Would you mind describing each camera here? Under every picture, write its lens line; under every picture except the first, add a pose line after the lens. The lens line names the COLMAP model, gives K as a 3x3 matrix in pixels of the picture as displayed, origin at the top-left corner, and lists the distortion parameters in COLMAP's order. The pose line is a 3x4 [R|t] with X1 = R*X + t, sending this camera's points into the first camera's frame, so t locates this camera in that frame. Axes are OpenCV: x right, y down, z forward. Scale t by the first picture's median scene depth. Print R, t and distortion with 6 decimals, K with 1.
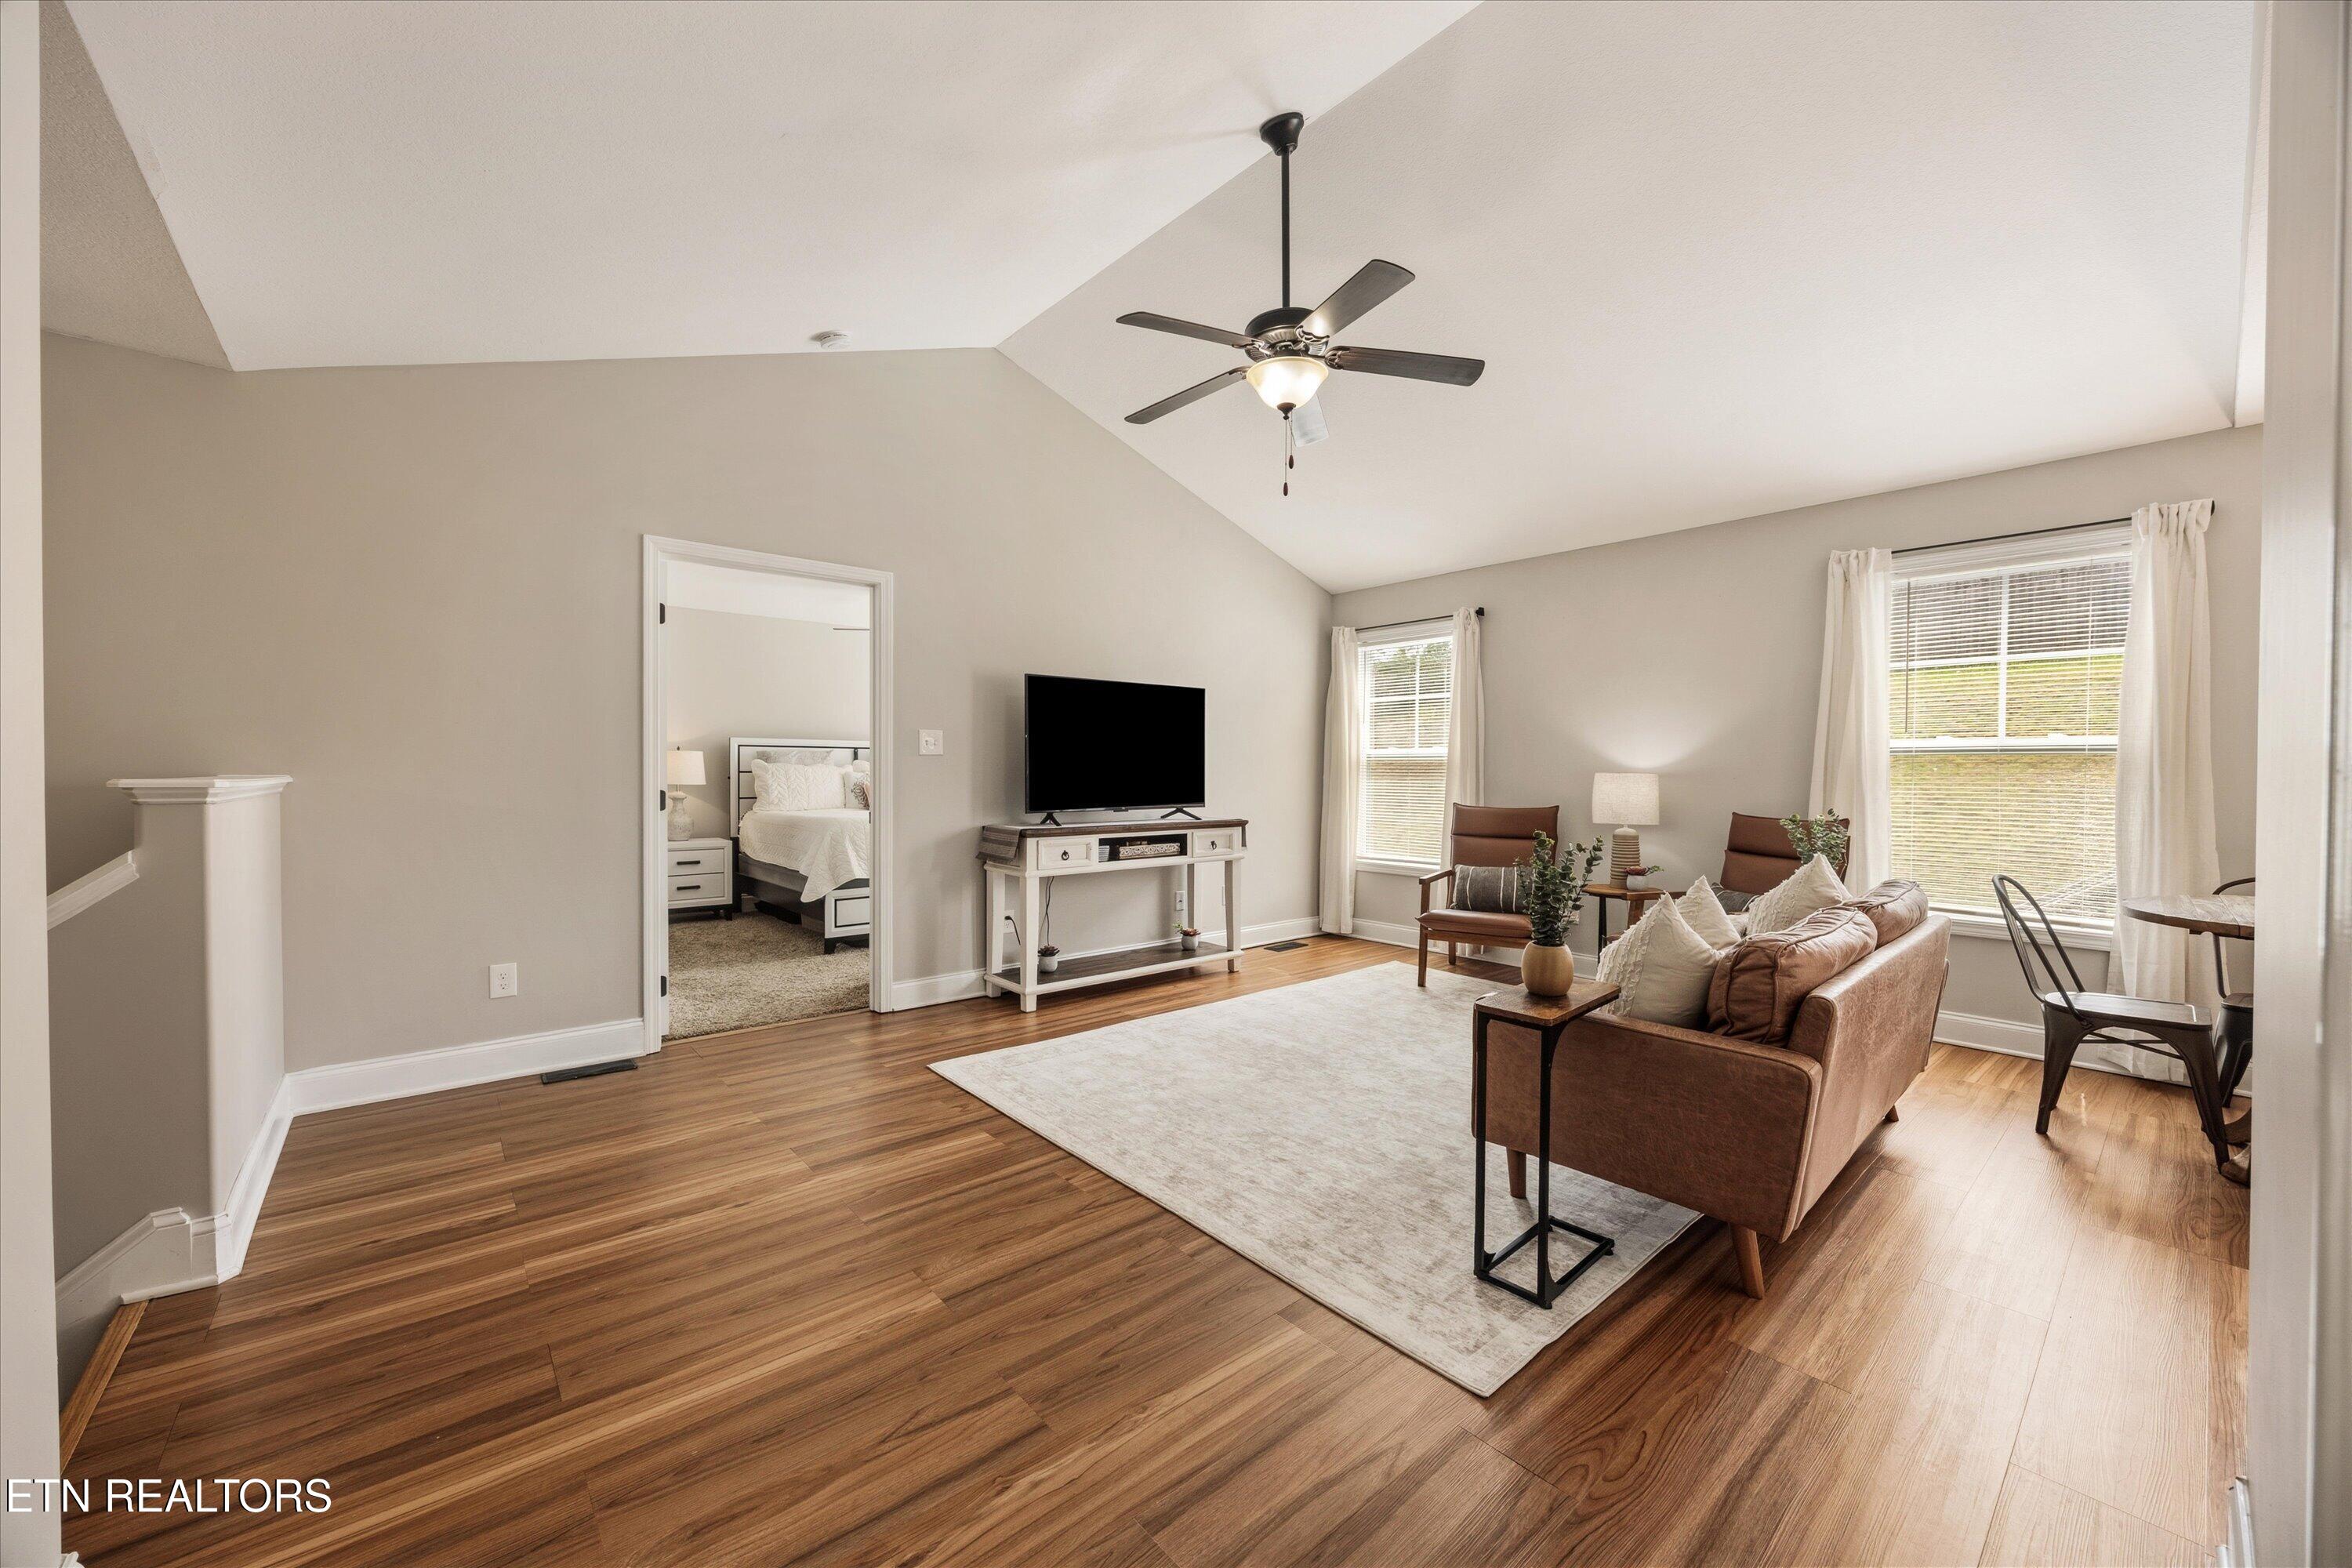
lens RADIAL K [[889.1, 0, 1179.9], [0, 889.1, 786.3], [0, 0, 1]] dist [0.000870, 0.000034]
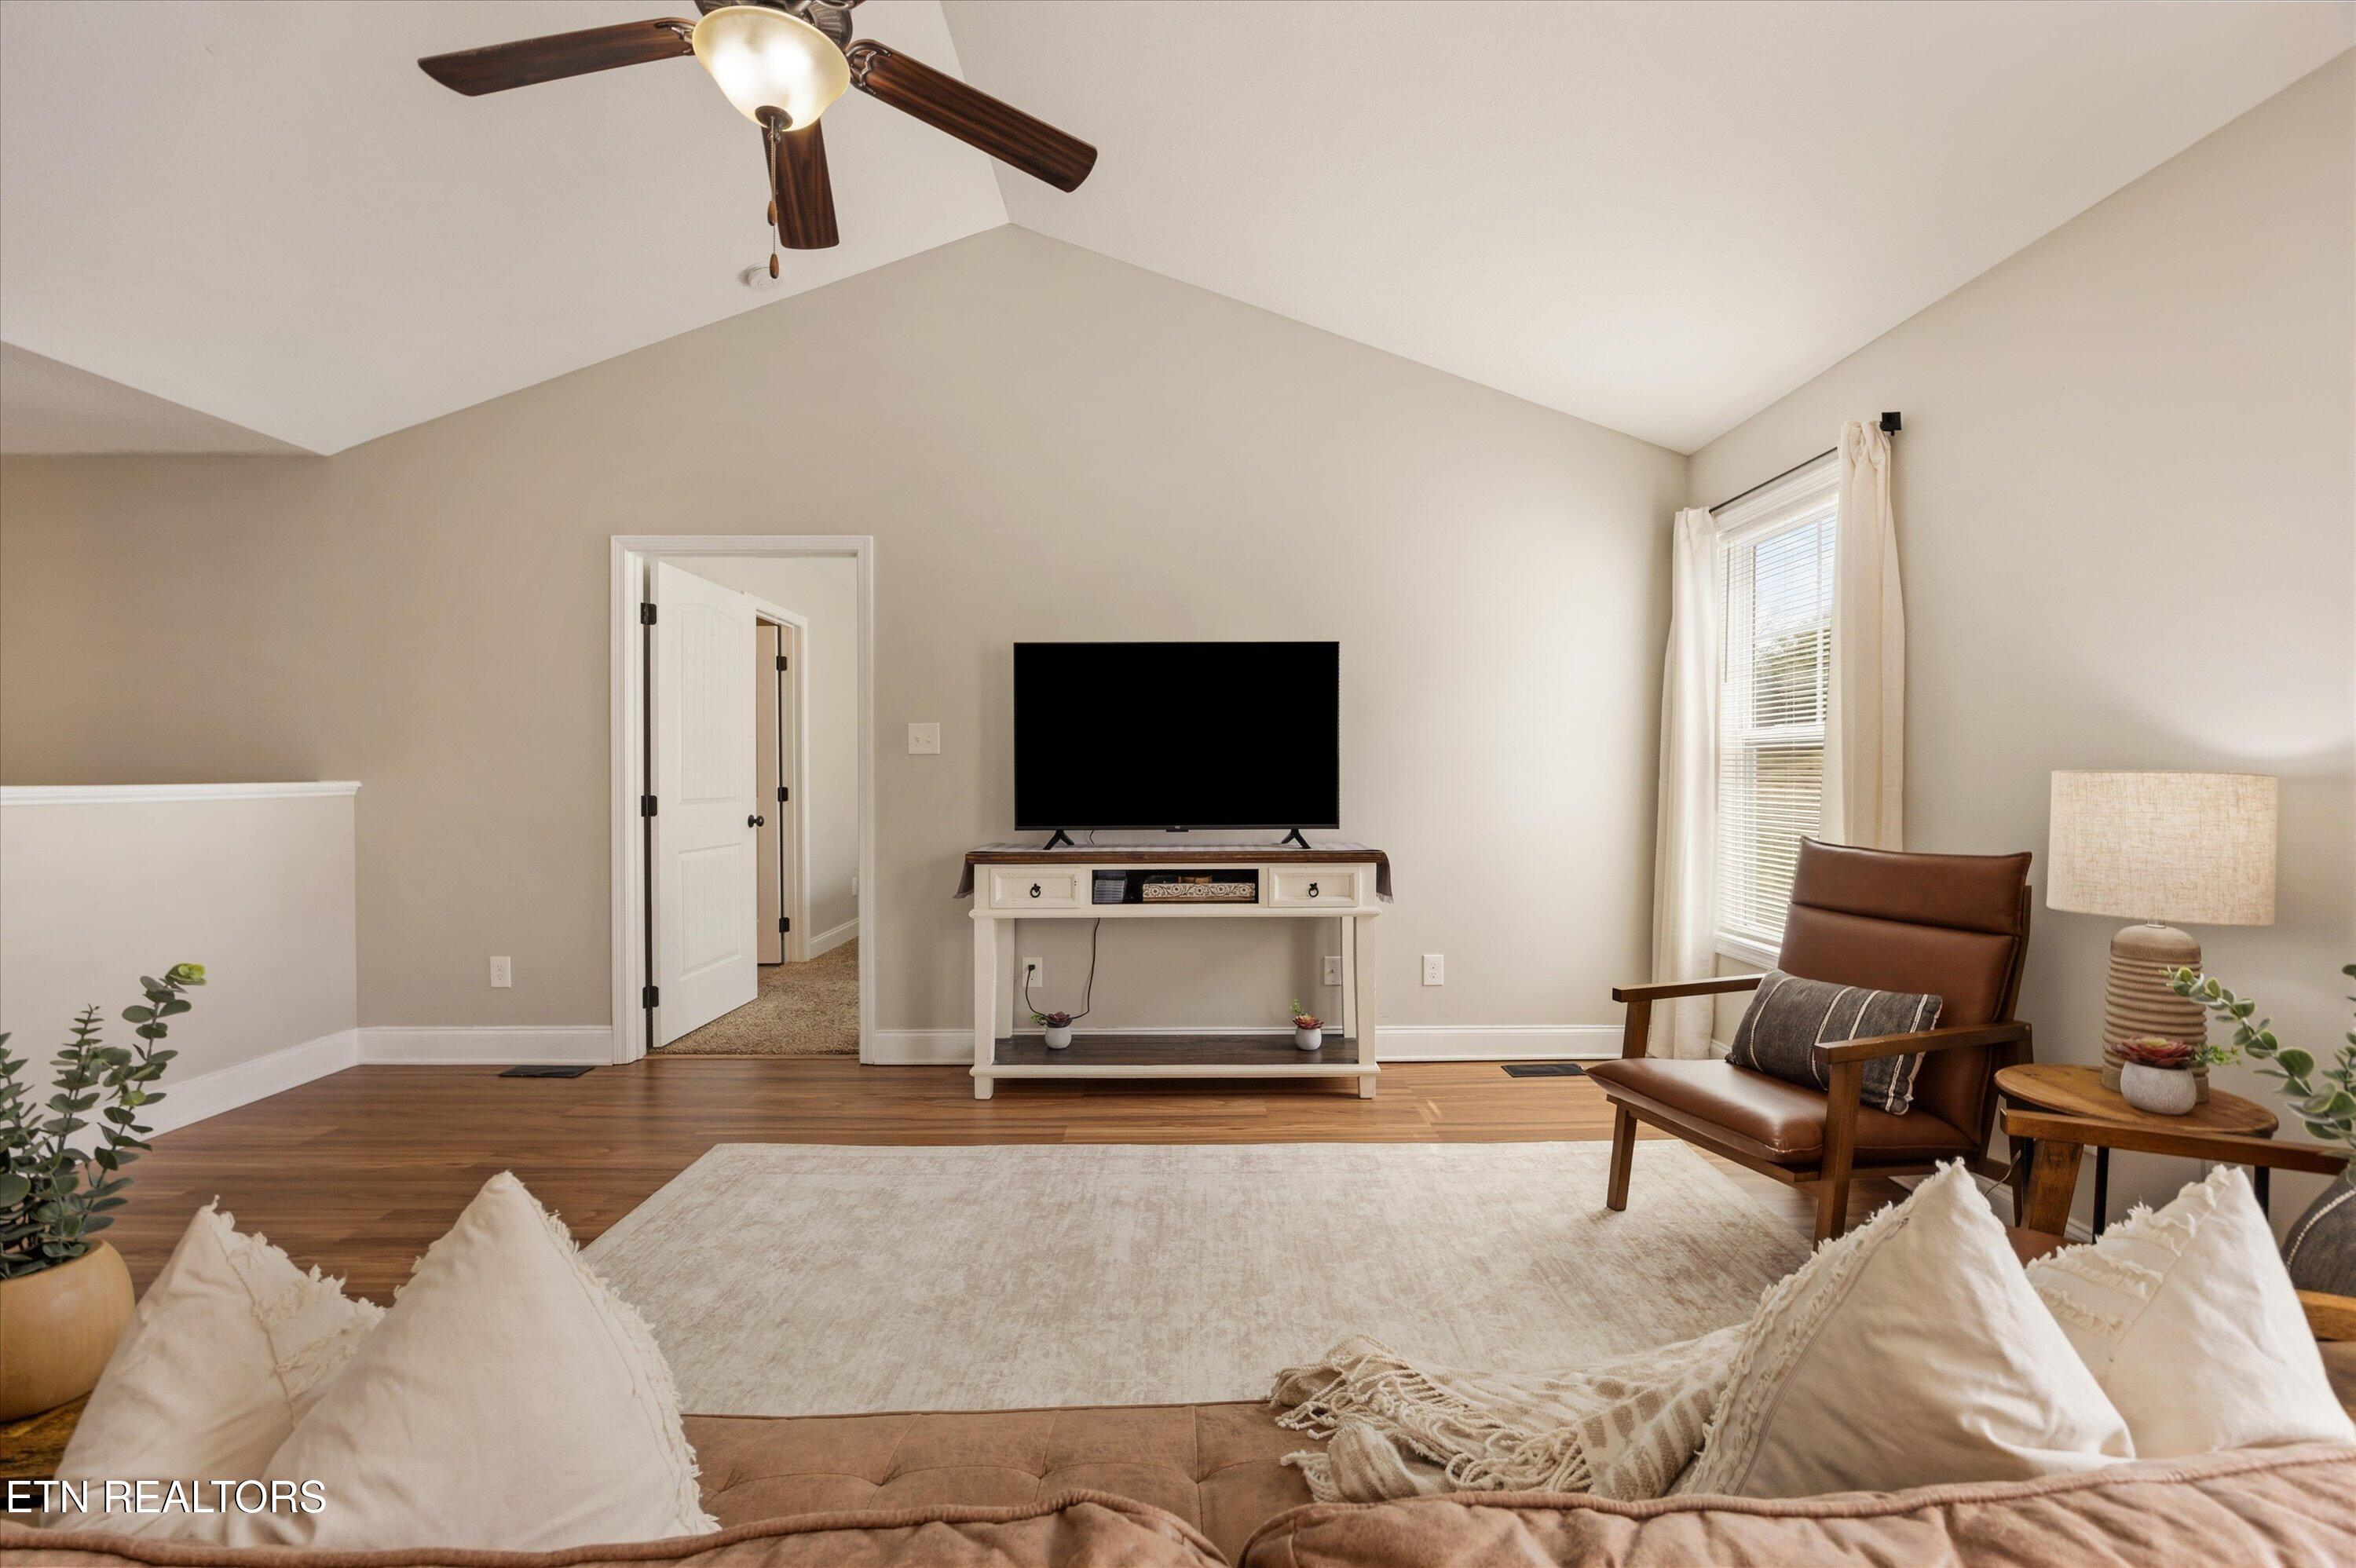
lens RADIAL K [[990.1, 0, 1205.2], [0, 990.1, 784.5], [0, 0, 1]] dist [-0.003531, -0.000138]
pose [[0.766657, 0.003416, -0.642048, 0.512569], [-0.005561, 0.999984, -0.001320, -0.008346], [0.642033, 0.004583, 0.766664, 0.497164]]
